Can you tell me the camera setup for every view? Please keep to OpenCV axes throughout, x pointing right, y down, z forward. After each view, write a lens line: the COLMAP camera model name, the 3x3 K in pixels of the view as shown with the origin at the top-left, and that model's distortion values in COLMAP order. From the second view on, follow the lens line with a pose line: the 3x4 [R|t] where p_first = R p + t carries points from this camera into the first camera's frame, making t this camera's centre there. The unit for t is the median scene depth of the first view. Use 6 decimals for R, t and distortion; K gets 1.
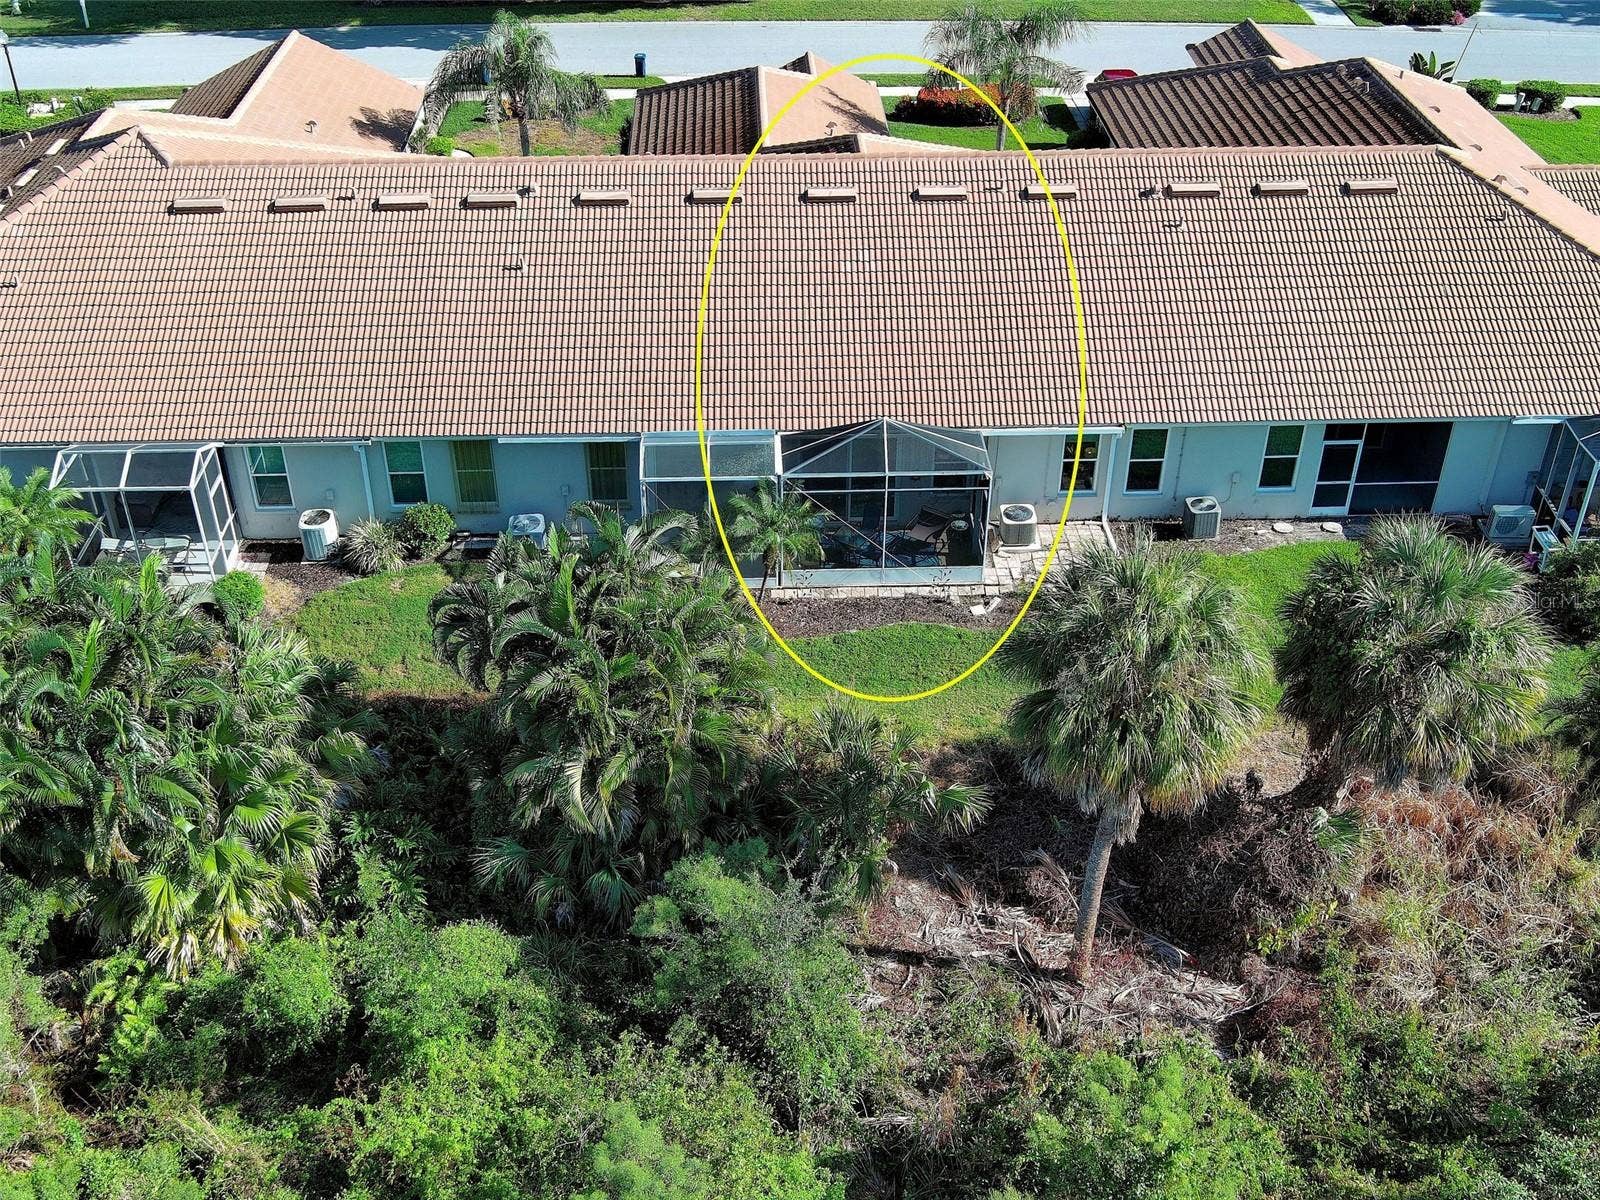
lens RADIAL K [[1676.1, 0, 783.0], [0, 1676.1, 598.3], [0, 0, 1]] dist [0.054805, -0.145862]
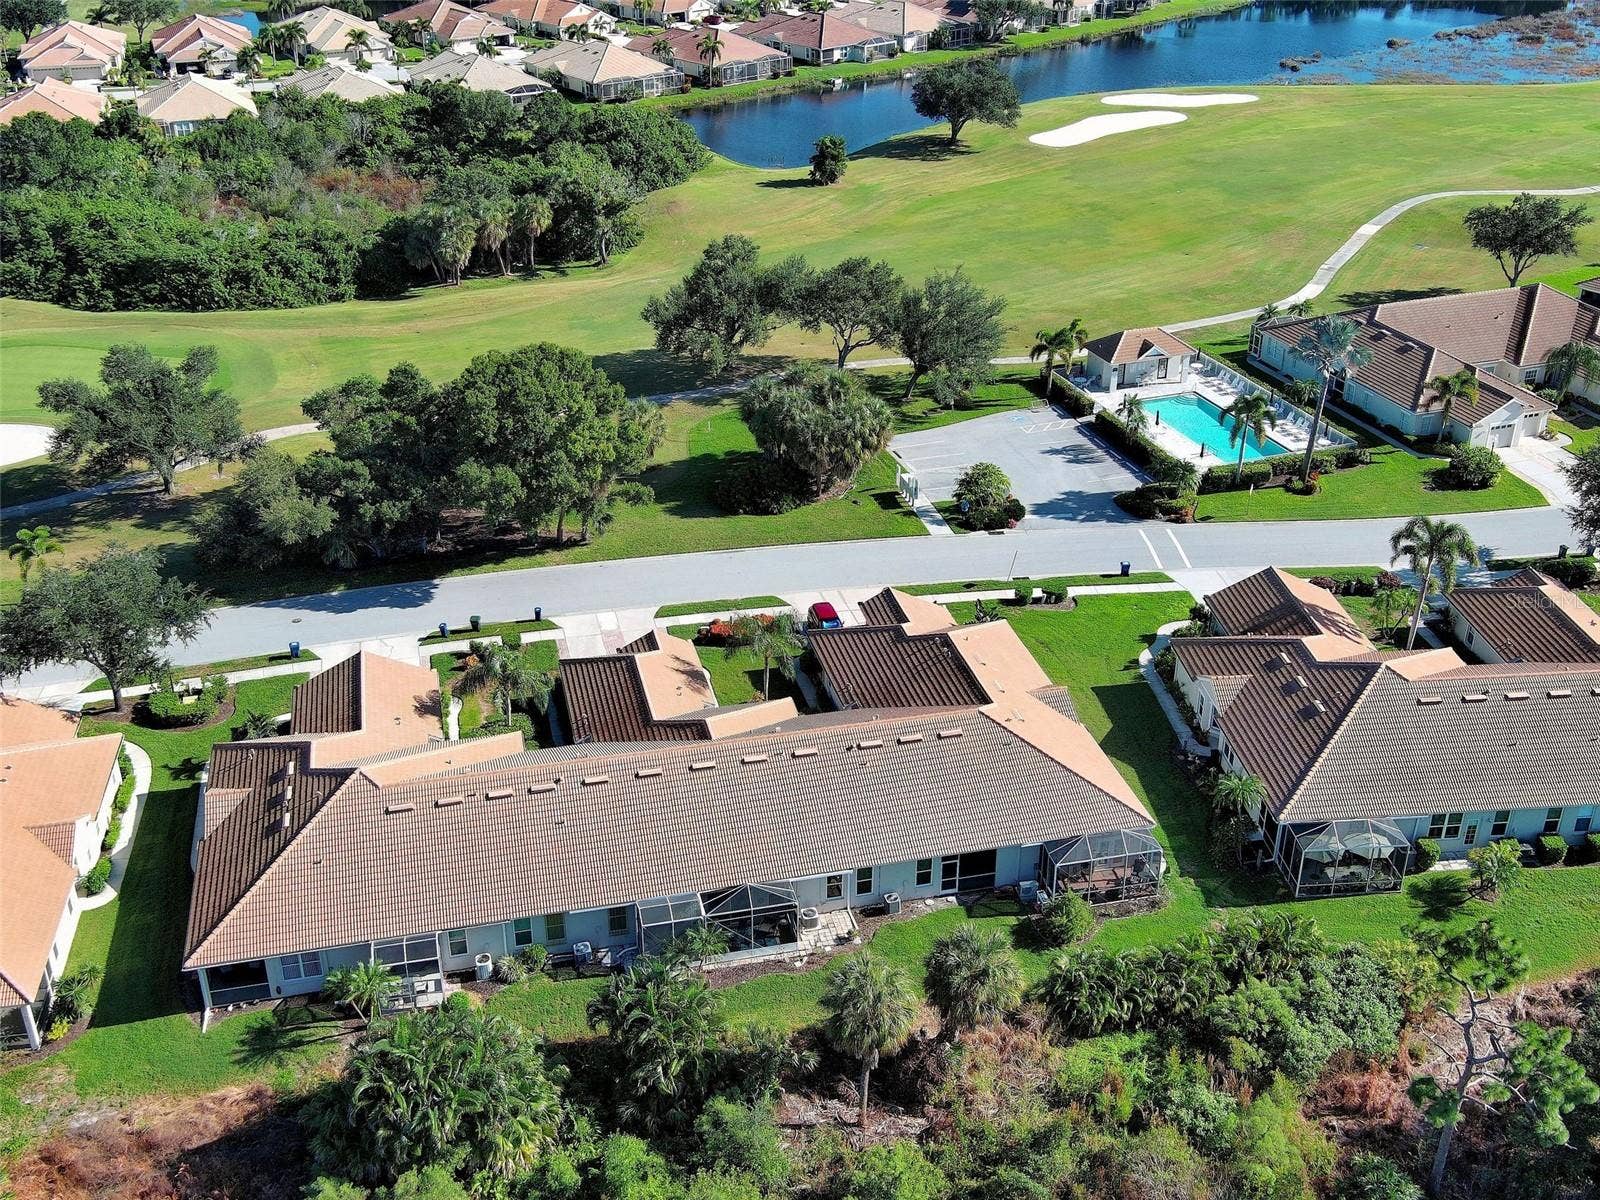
lens RADIAL K [[1676.1, 0, 783.0], [0, 1676.1, 598.3], [0, 0, 1]] dist [0.054805, -0.145862]
pose [[0.981610, -0.093614, 0.166366, -0.279749], [0.113055, 0.987313, -0.111501, -0.278243], [-0.153817, 0.128259, 0.979740, -1.513816]]
